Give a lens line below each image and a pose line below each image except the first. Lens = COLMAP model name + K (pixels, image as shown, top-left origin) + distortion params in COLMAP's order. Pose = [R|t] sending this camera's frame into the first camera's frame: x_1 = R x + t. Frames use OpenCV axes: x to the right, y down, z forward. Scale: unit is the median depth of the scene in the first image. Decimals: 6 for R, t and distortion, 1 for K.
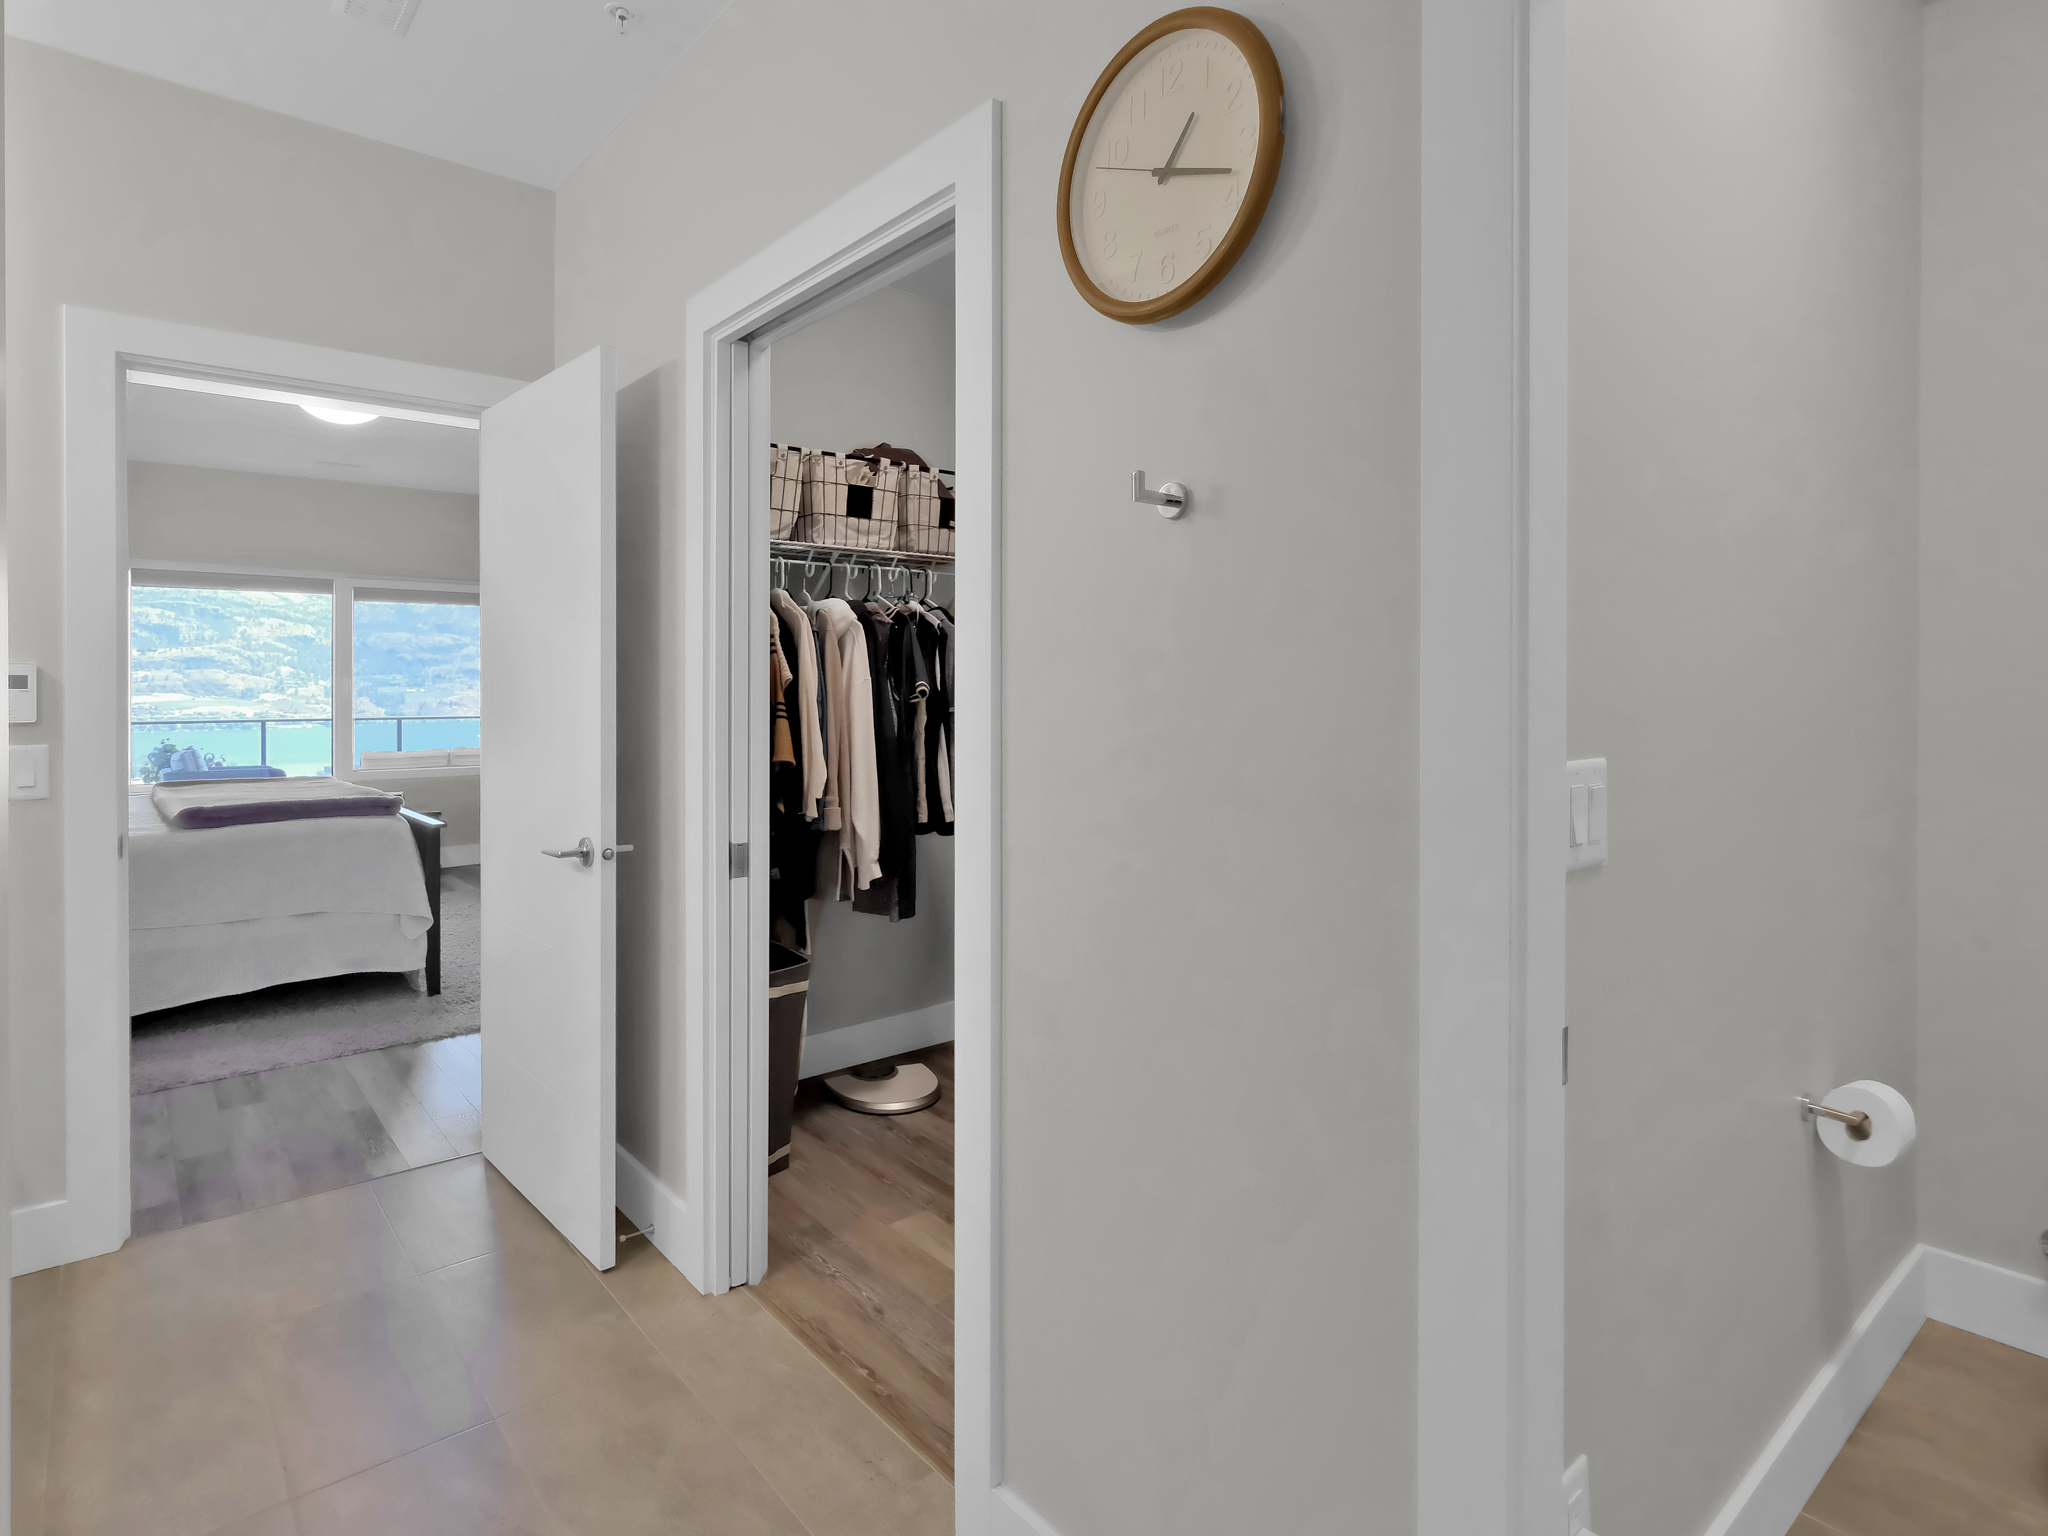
lens RADIAL K [[1085.5, 0, 1007.0], [0, 1085.5, 689.9], [0, 0, 1]] dist [-0.001105, 0.000209]
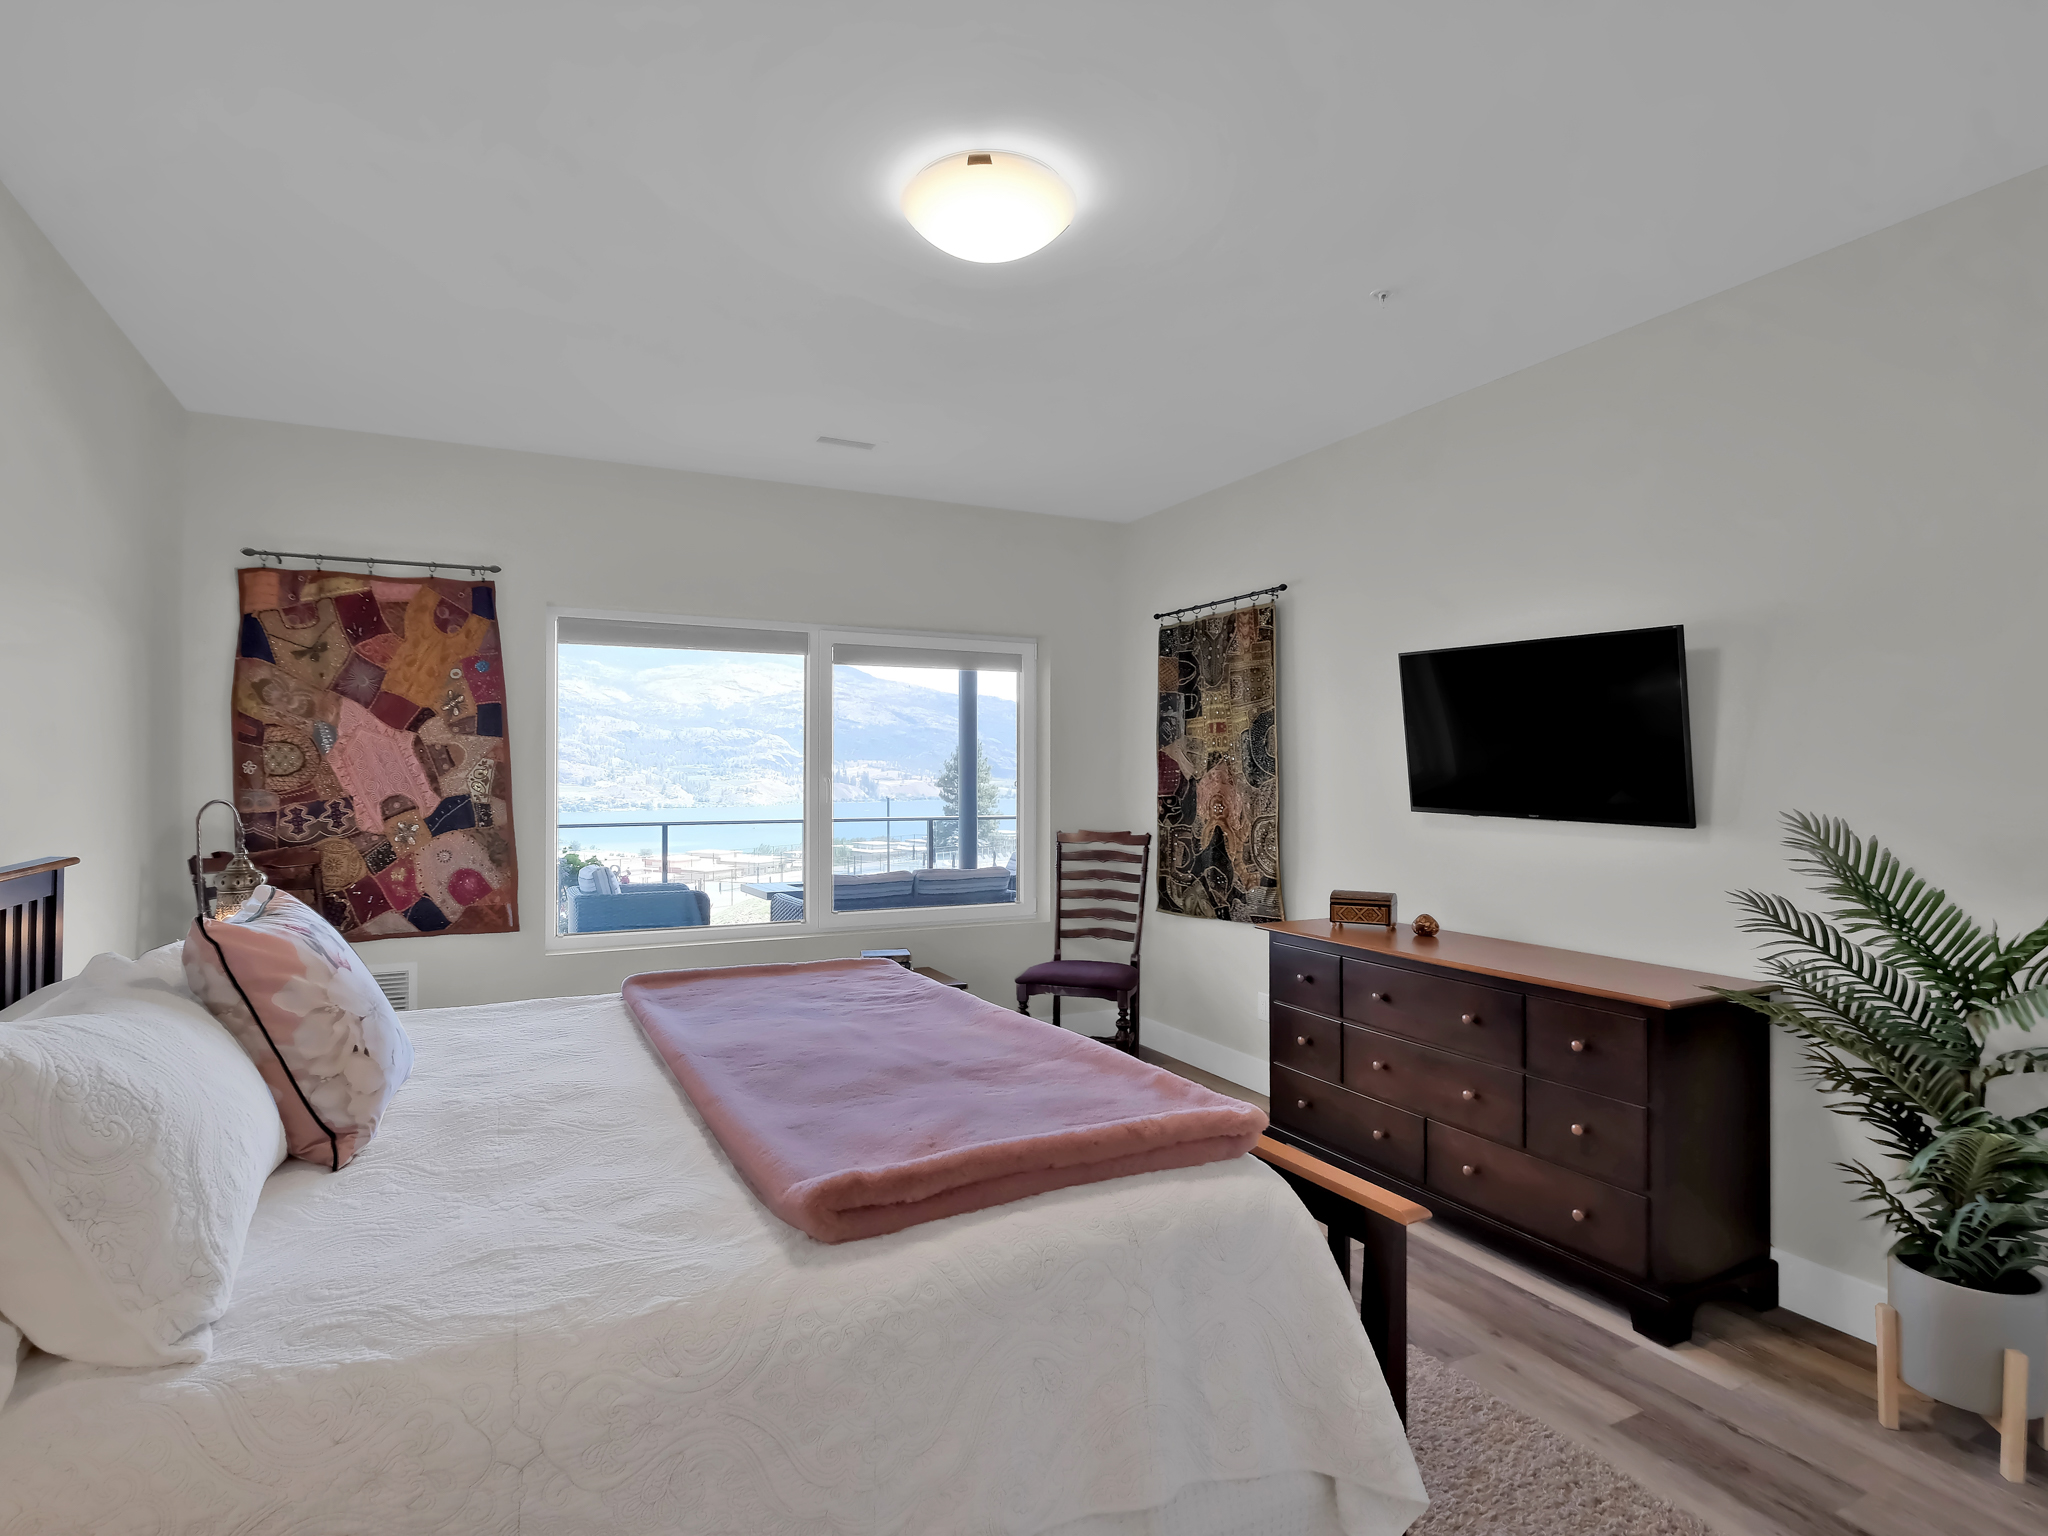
lens RADIAL K [[1058.0, 0, 1009.2], [0, 1058.0, 765.5], [0, 0, 1]] dist [-0.001244, -0.000177]
pose [[0.973658, -0.001792, -0.228006, -0.805949], [-0.001004, 0.999926, -0.012150, -0.023682], [0.228010, 0.012059, 0.973584, 0.889358]]
